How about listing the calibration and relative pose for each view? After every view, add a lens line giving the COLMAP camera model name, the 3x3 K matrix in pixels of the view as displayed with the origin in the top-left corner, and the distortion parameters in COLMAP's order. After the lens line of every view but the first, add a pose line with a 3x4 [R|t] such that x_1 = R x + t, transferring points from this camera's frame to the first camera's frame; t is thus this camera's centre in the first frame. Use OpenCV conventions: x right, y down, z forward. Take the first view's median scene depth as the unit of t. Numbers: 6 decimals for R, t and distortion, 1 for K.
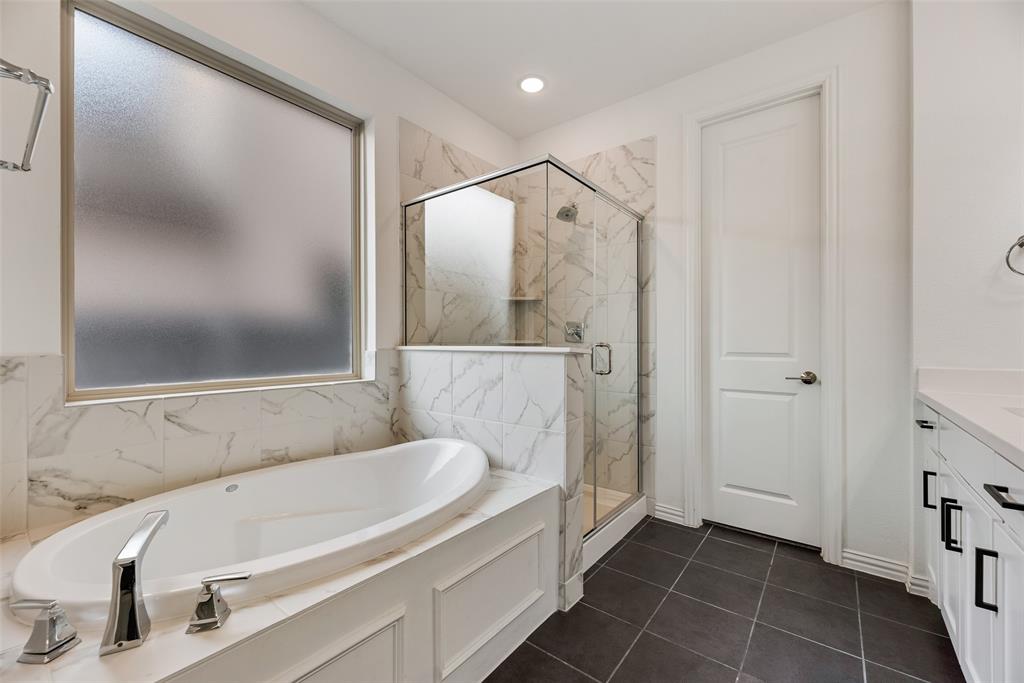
lens RADIAL K [[413.4, 0, 513.1], [0, 413.4, 342.5], [0, 0, 1]] dist [0.002145, 0.000577]
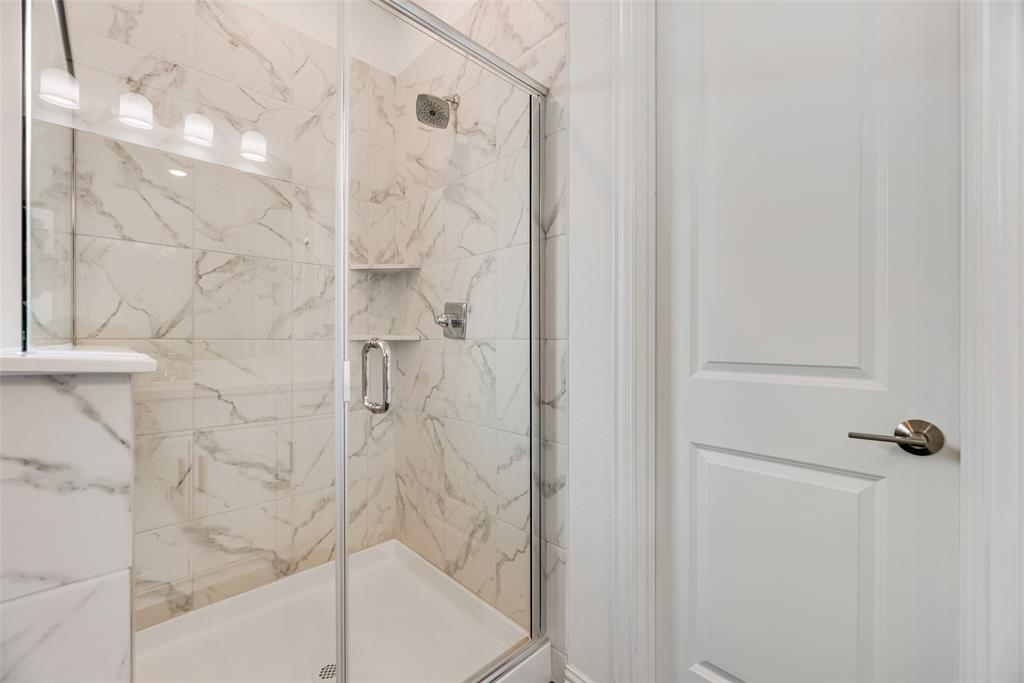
lens RADIAL K [[413.4, 0, 514.6], [0, 413.4, 340.7], [0, 0, 1]] dist [0.002145, 0.000577]
pose [[0.989655, 0.001896, -0.143453, 0.354308], [-0.001523, 0.999995, 0.002707, 0.001251], [0.143457, -0.002460, 0.989653, 0.503128]]
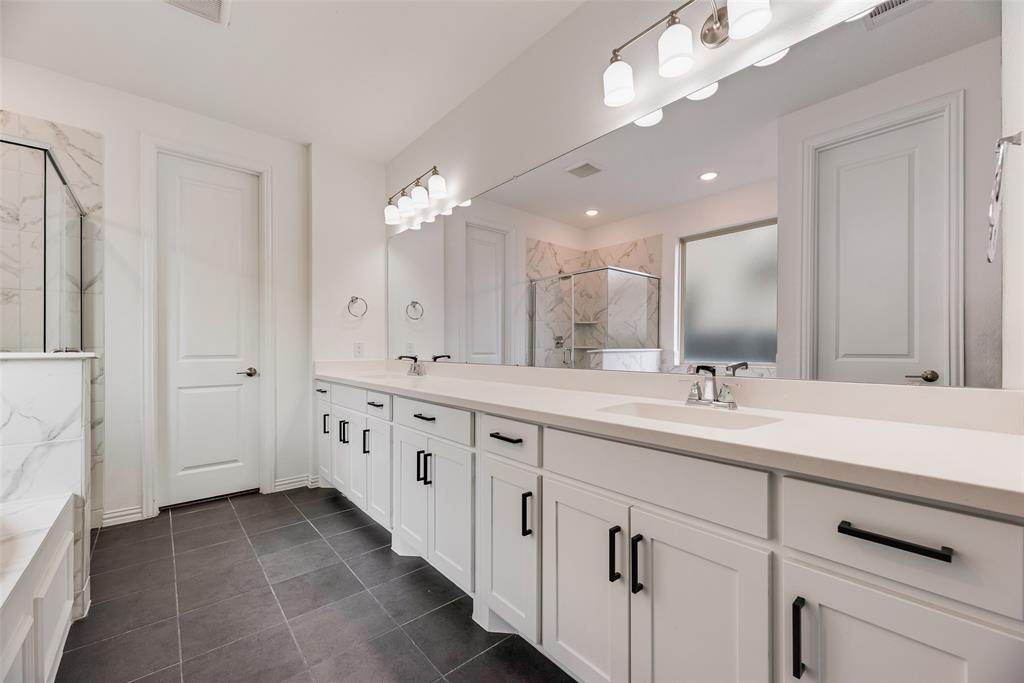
lens RADIAL K [[413.4, 0, 519.6], [0, 413.4, 345.6], [0, 0, 1]] dist [0.002145, 0.000577]
pose [[0.185029, 0.001369, 0.982732, -0.434188], [0.000592, 0.999999, -0.001505, -0.001965], [-0.982733, 0.000861, 0.185028, -0.143250]]
